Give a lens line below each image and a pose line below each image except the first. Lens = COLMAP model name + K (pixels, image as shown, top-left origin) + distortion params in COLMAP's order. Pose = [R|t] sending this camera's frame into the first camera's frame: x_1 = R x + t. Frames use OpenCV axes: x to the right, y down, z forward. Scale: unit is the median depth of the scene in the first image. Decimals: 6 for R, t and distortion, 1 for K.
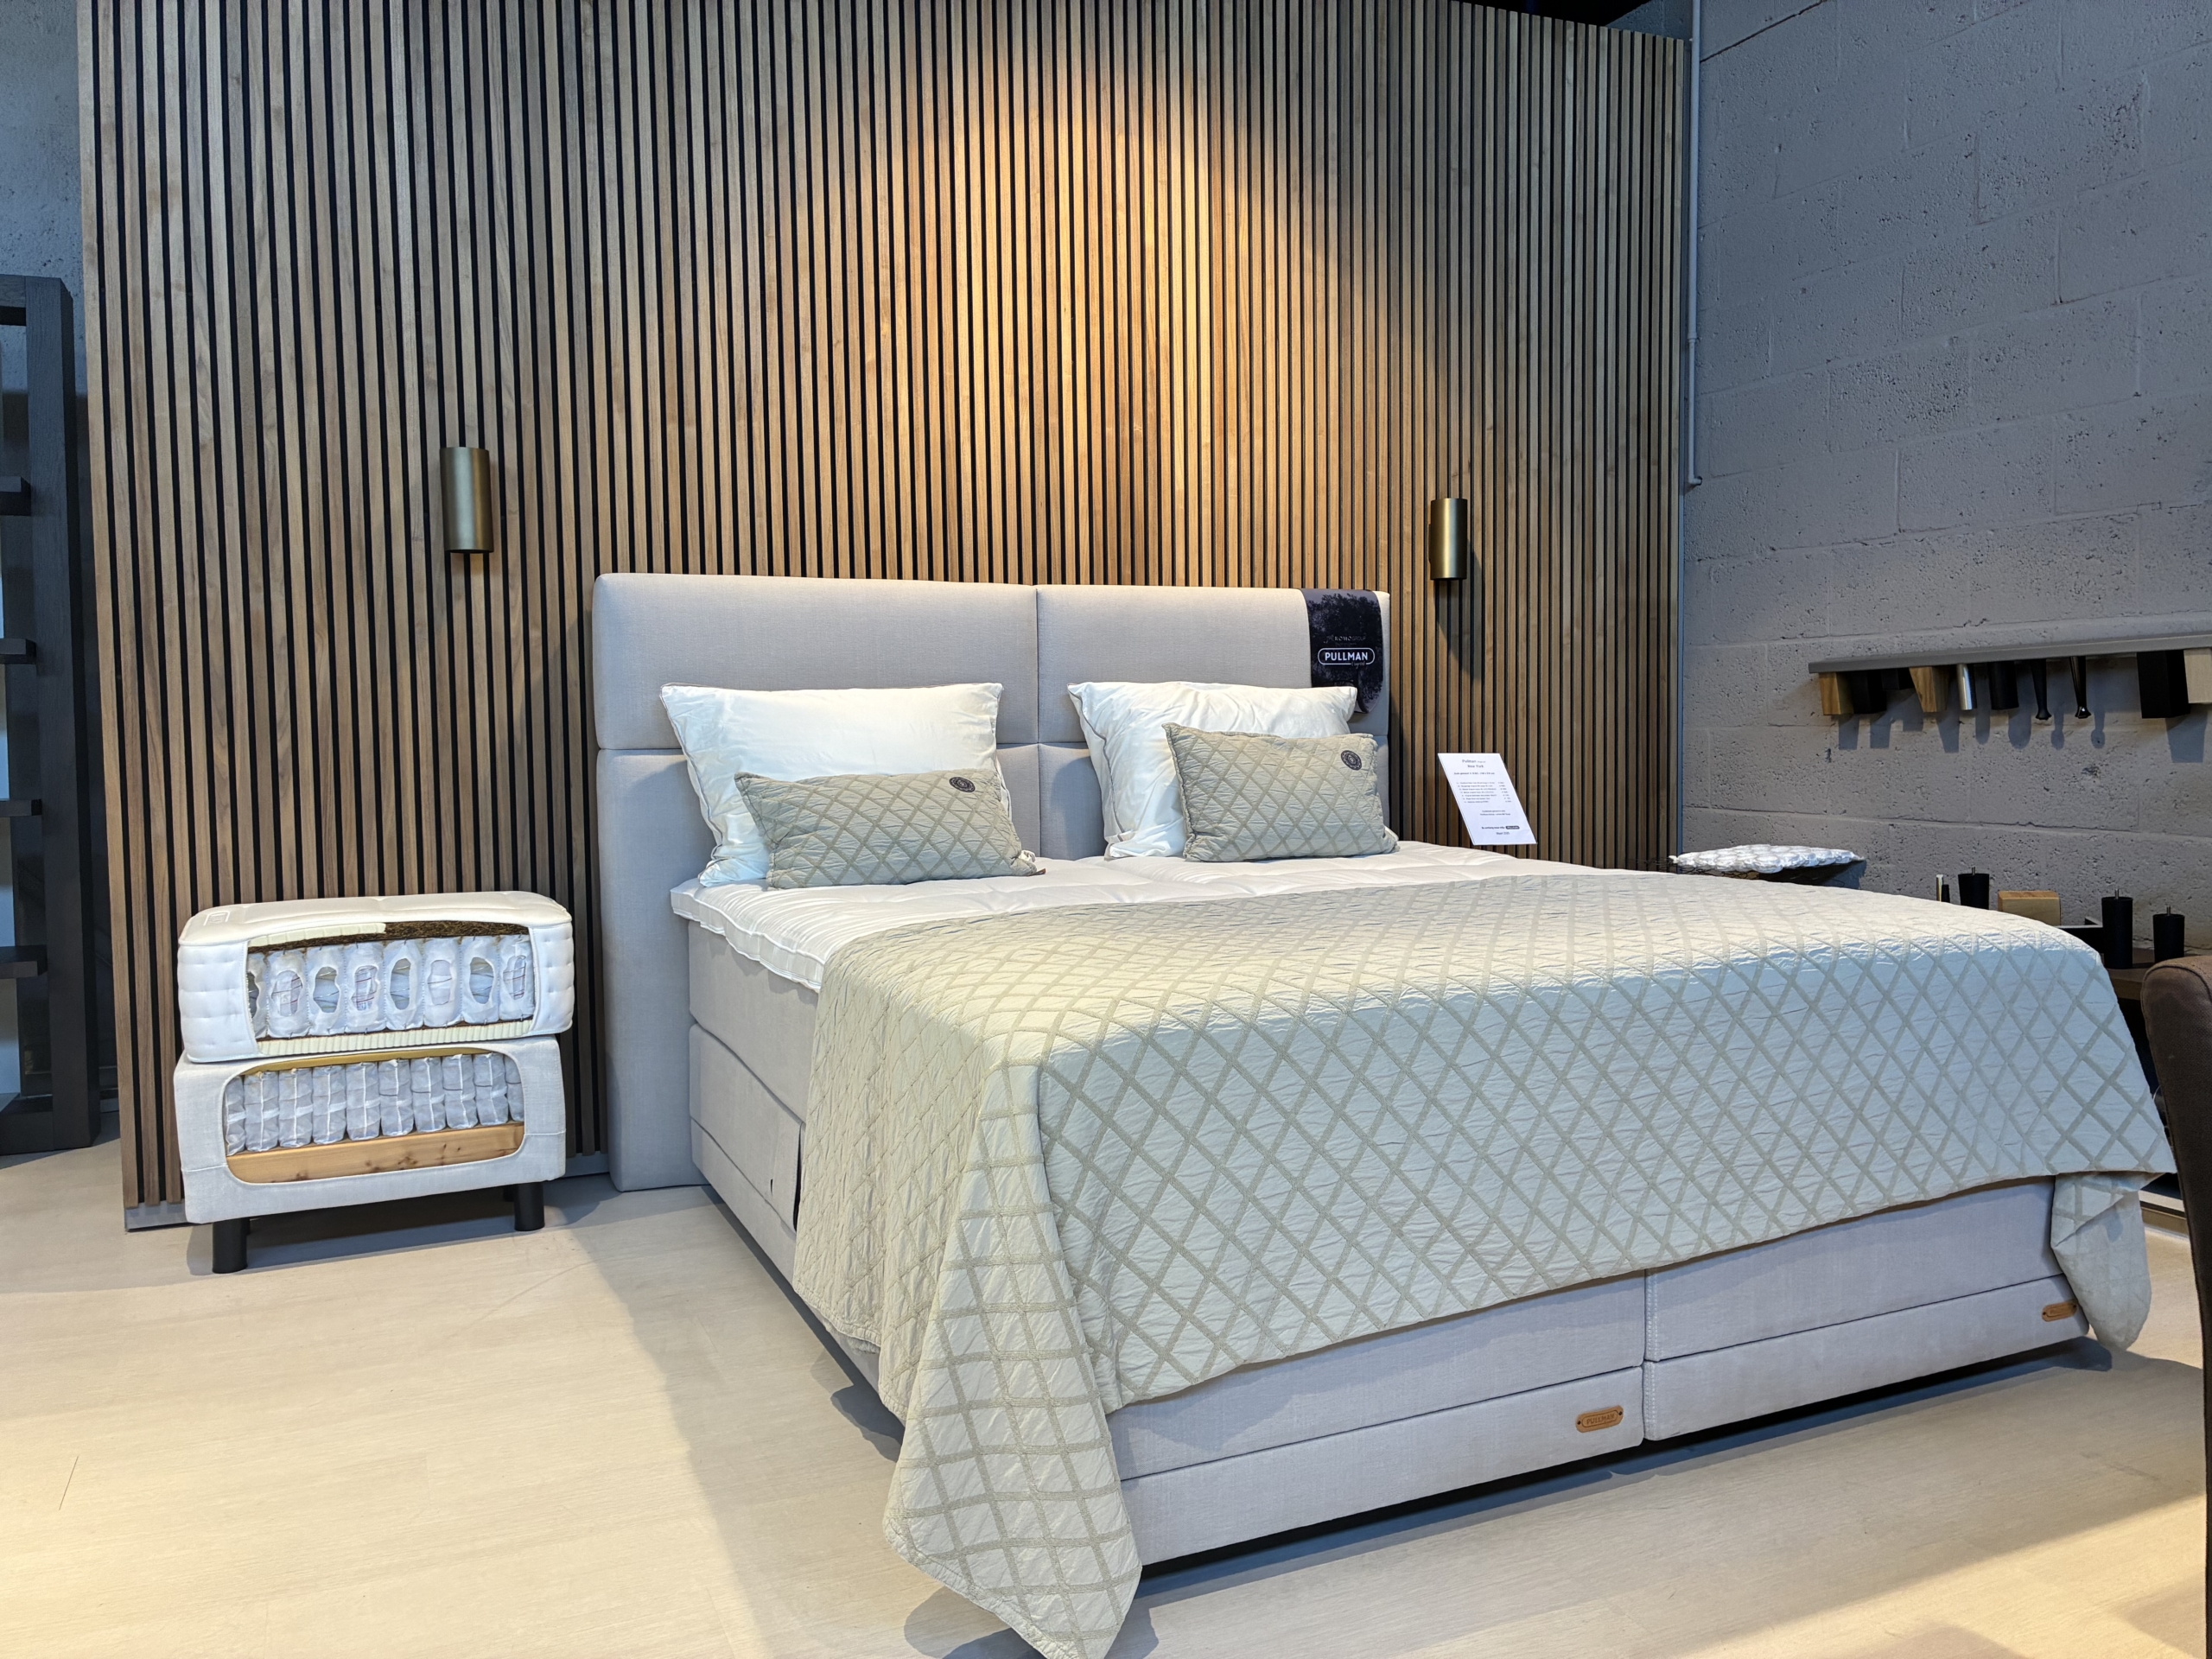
lens RADIAL K [[1666.0, 0, 1105.8], [0, 1666.0, 829.3], [0, 0, 1]] dist [0.000029, -0.000284]
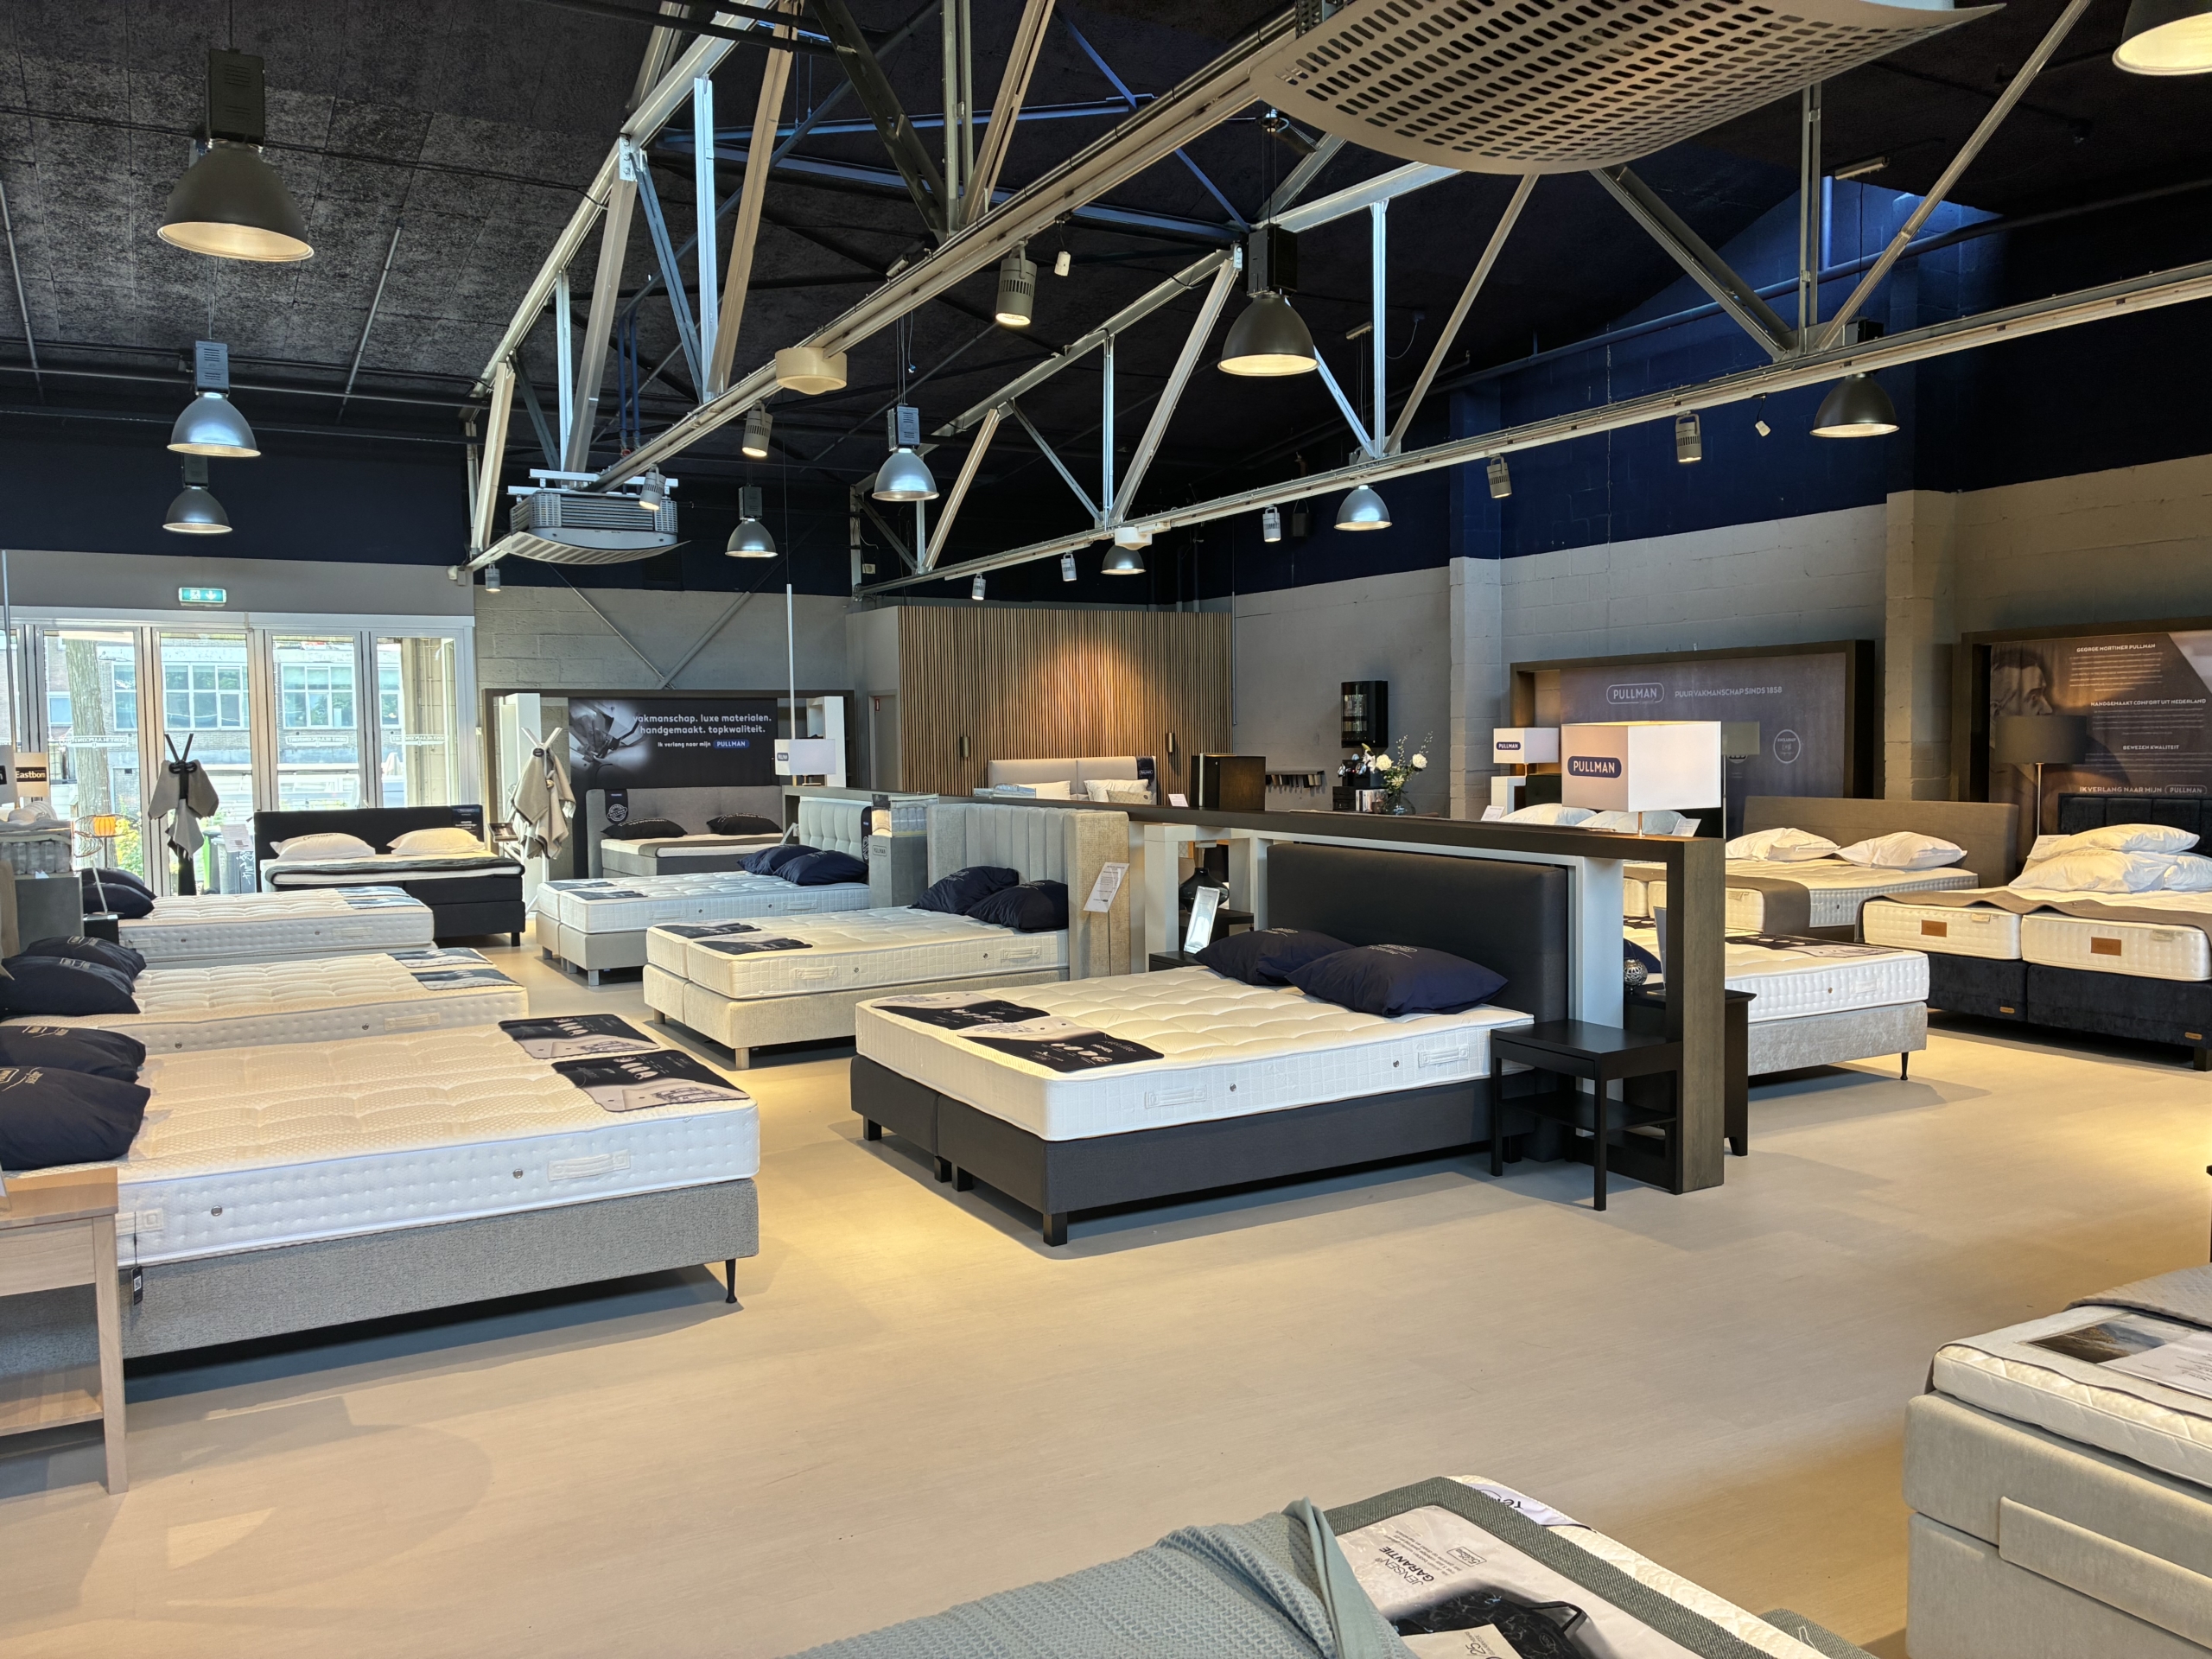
lens RADIAL K [[1666.0, 0, 1106.3], [0, 1666.0, 831.9], [0, 0, 1]] dist [0.000029, -0.000284]
pose [[0.996312, -0.010663, 0.085143, -0.329578], [0.011359, 0.999906, -0.007691, 0.082486], [-0.085053, 0.008629, 0.996339, -3.326742]]
